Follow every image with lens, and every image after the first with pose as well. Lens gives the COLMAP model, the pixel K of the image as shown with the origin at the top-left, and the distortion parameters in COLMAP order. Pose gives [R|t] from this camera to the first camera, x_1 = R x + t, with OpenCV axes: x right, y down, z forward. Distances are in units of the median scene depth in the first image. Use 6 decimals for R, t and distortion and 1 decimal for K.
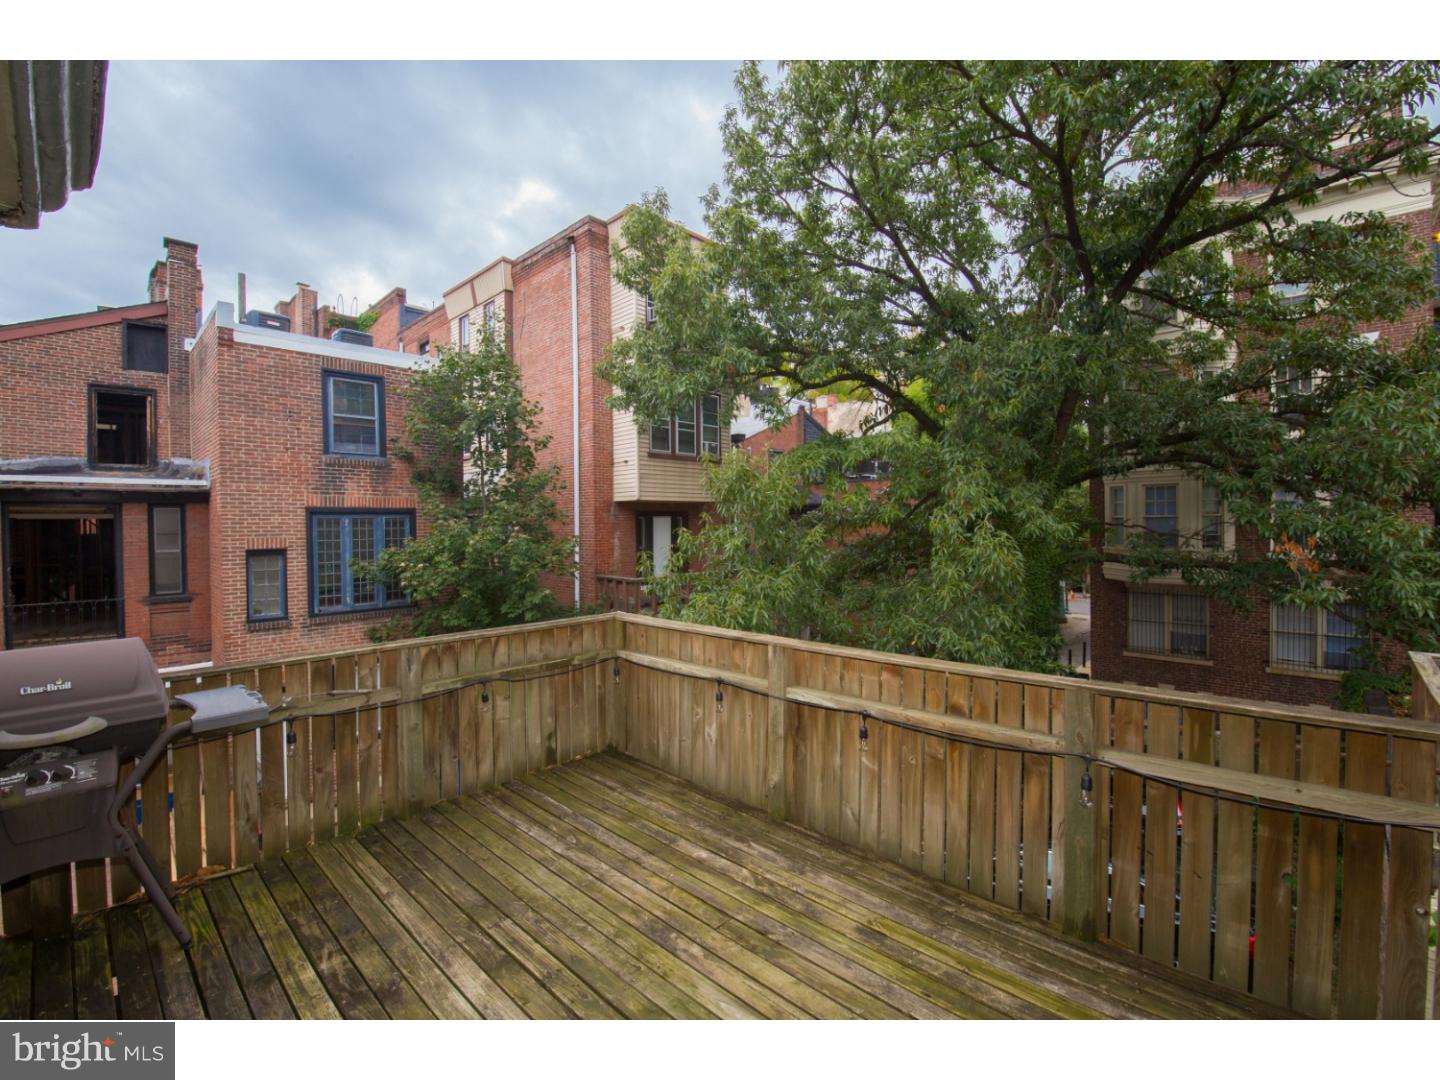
lens RADIAL K [[624.1, 0, 710.7], [0, 624.1, 532.9], [0, 0, 1]] dist [-0.000617, -0.011663]
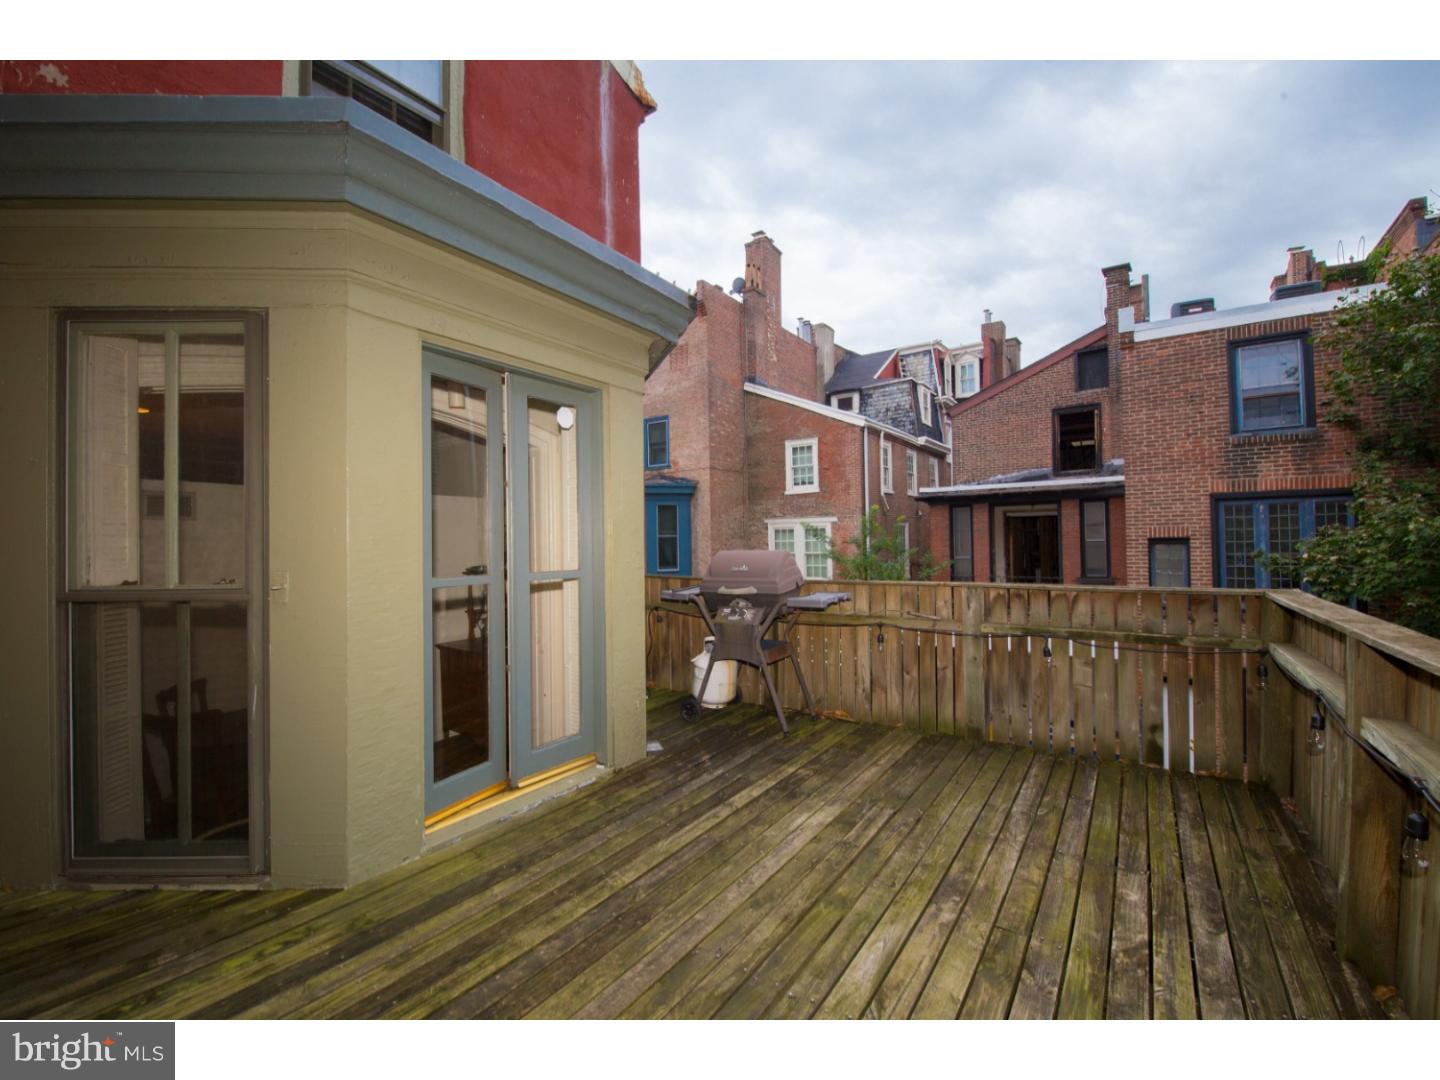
lens RADIAL K [[624.1, 0, 710.7], [0, 624.1, 532.9], [0, 0, 1]] dist [-0.000617, -0.011663]
pose [[0.155945, -0.008274, -0.987731, 0.456541], [-0.003534, 0.999954, -0.008935, 0.082997], [0.987759, 0.004884, 0.155908, 0.310636]]
